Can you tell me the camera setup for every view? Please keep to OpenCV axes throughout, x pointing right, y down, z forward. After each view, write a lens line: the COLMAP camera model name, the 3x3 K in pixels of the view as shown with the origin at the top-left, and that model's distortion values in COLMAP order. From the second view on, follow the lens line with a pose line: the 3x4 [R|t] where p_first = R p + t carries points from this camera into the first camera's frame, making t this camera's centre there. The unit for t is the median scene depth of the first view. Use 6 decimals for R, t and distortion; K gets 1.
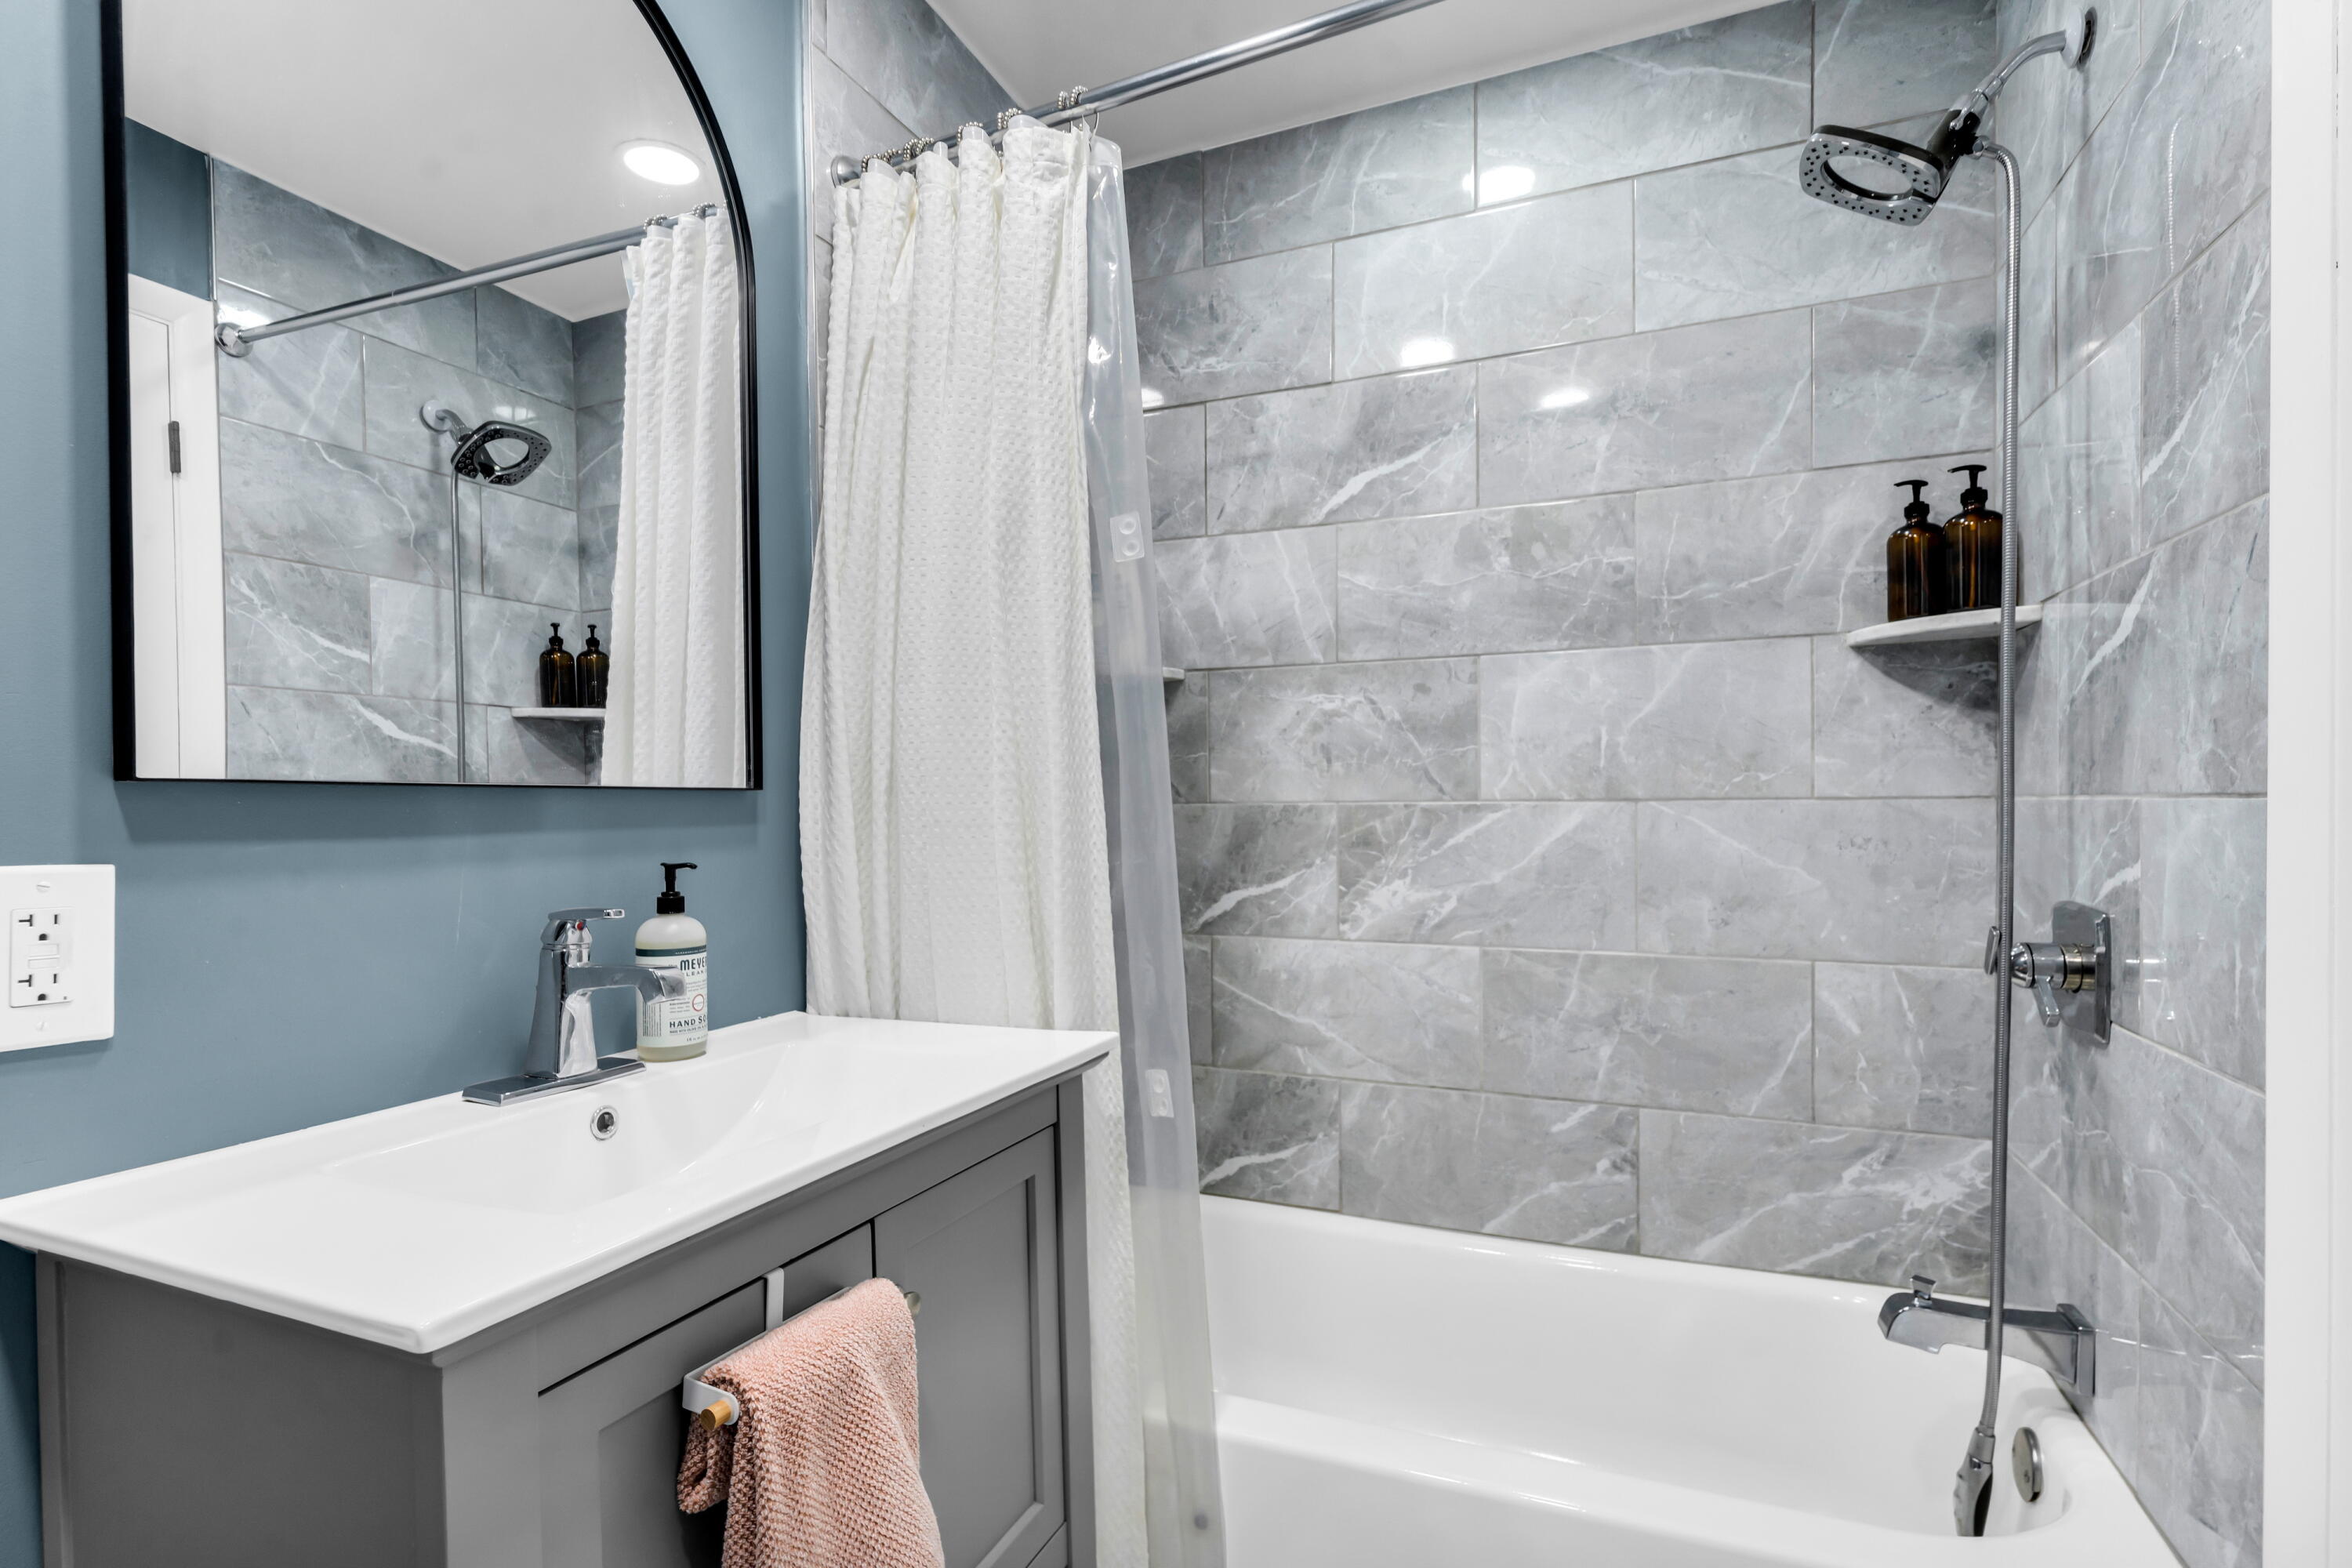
lens RADIAL K [[1118.5, 0, 1176.3], [0, 1118.5, 817.4], [0, 0, 1]] dist [-0.002324, -0.001362]
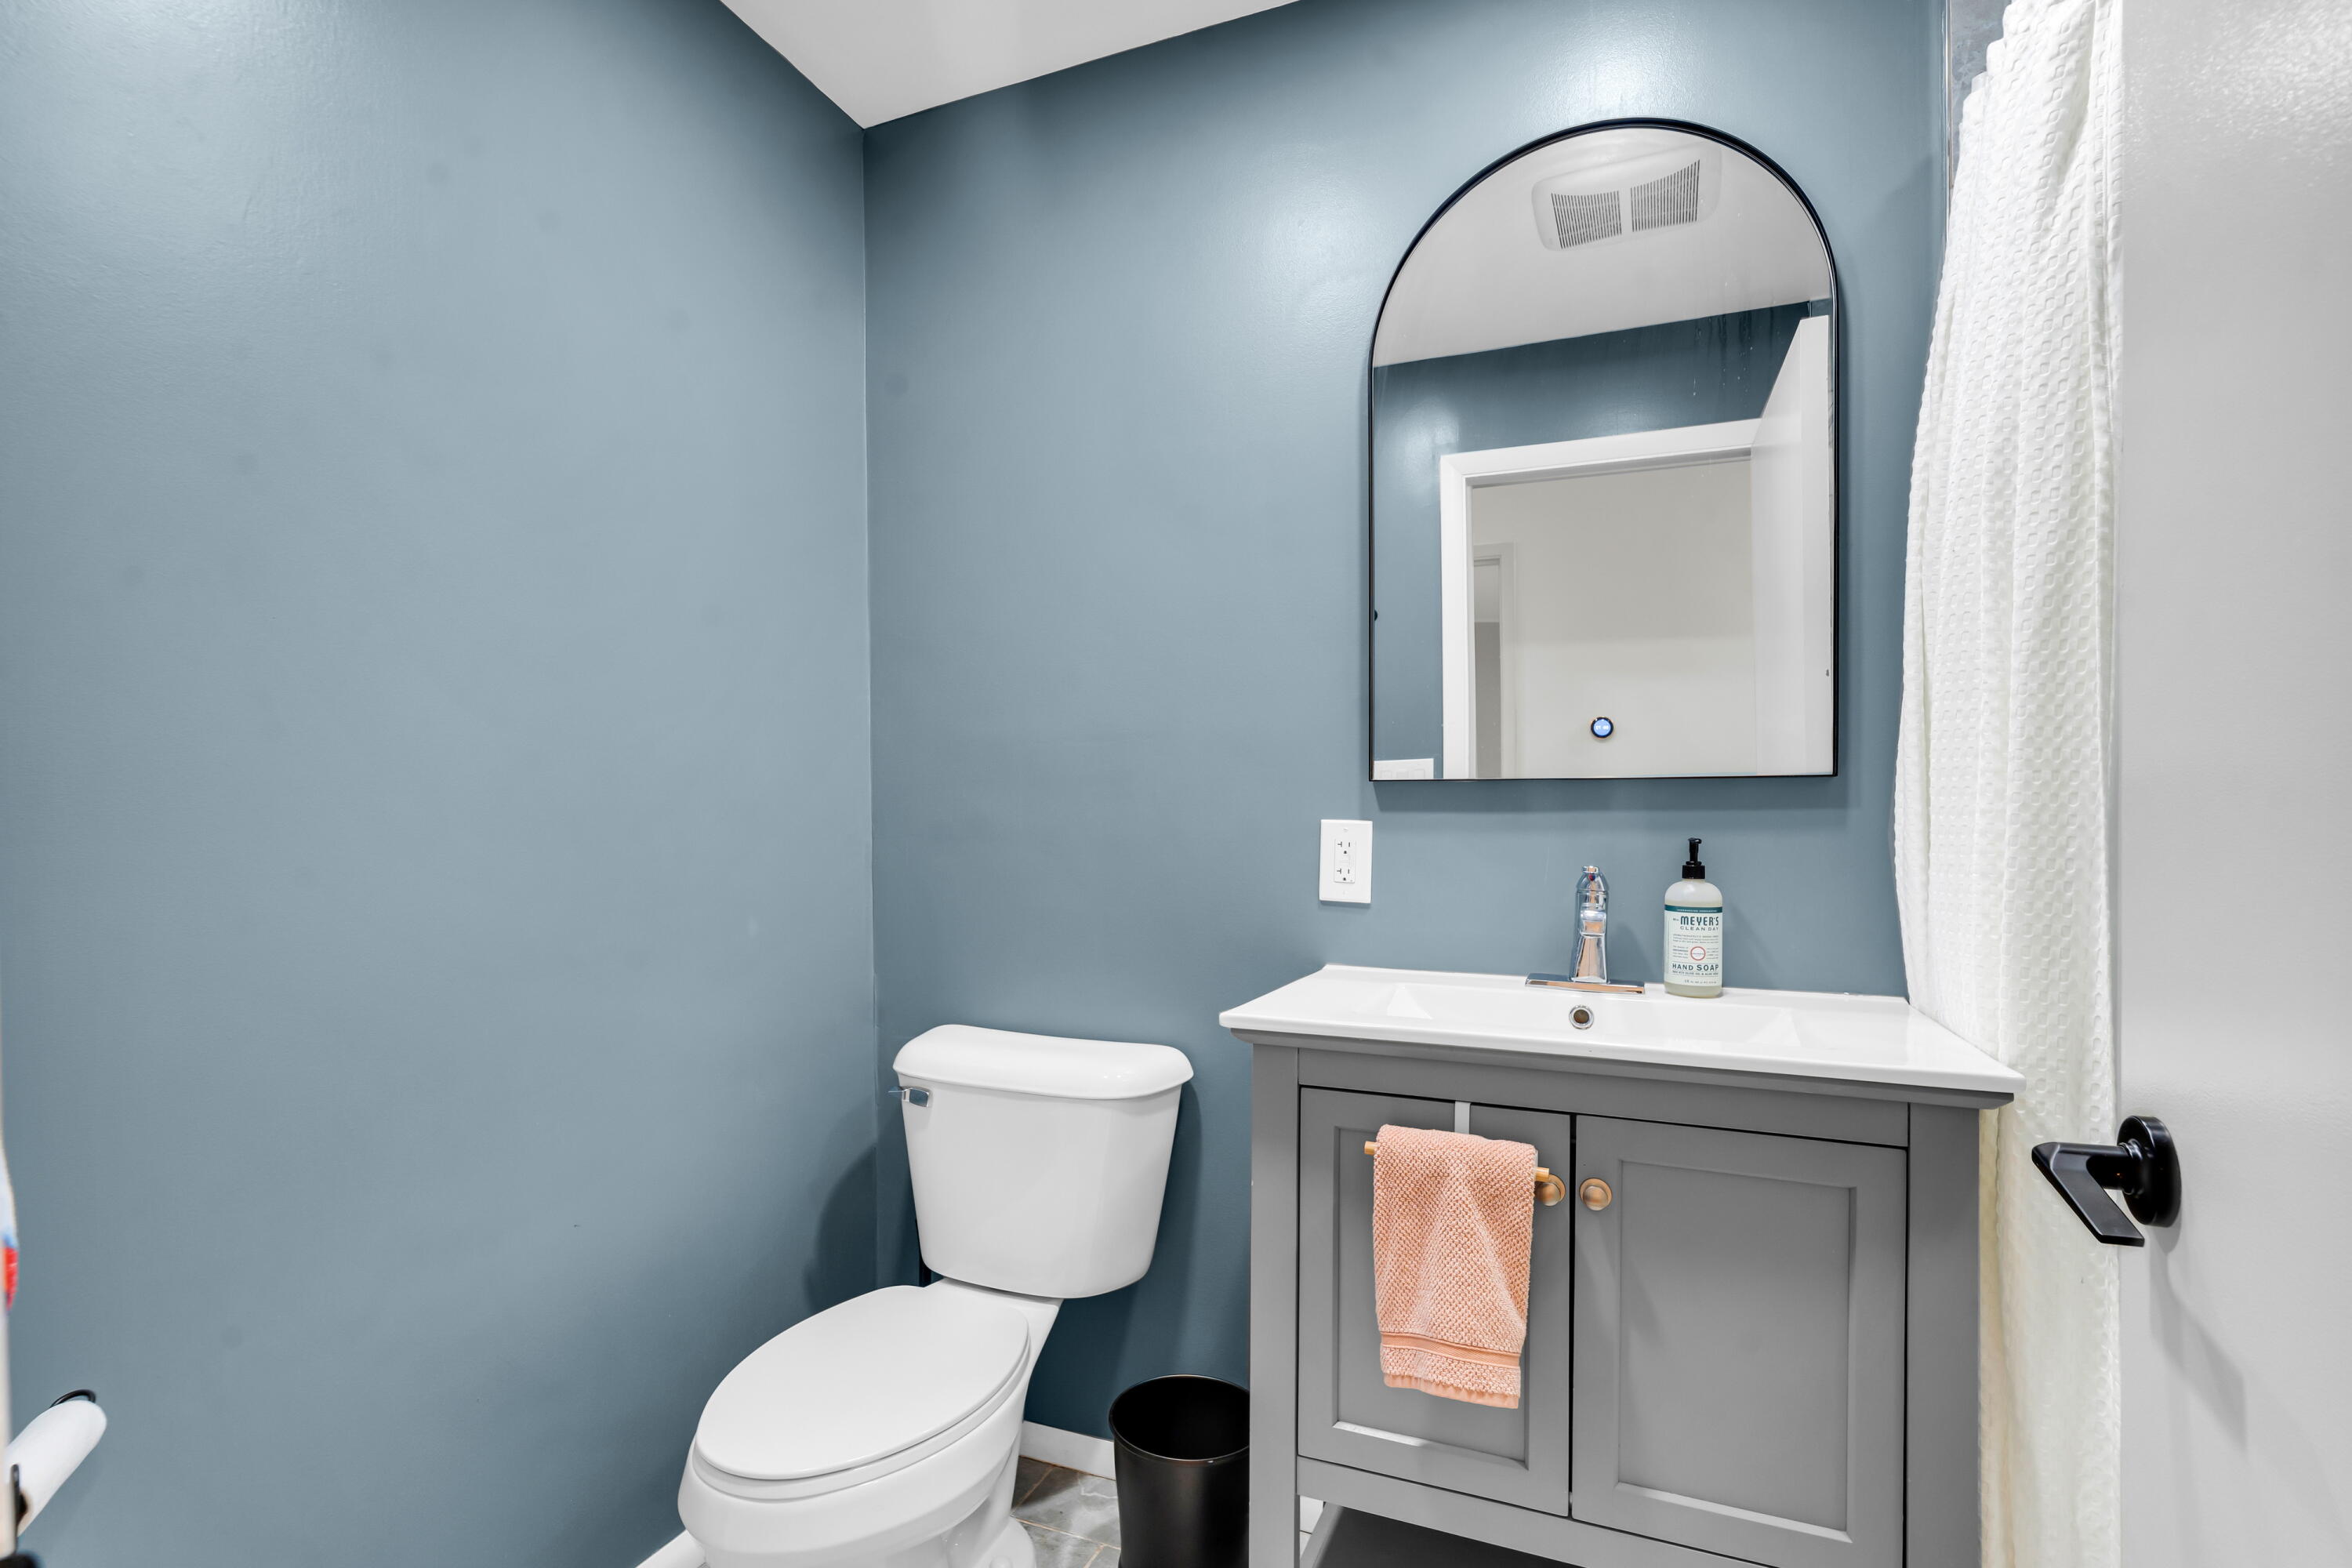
lens RADIAL K [[1118.5, 0, 1176.3], [0, 1118.5, 817.4], [0, 0, 1]] dist [-0.002324, -0.001362]
pose [[-0.006244, 0.012608, -0.999901, 0.821466], [-0.010060, 0.999869, 0.012671, 0.008507], [0.999930, 0.010138, -0.006116, 0.454999]]
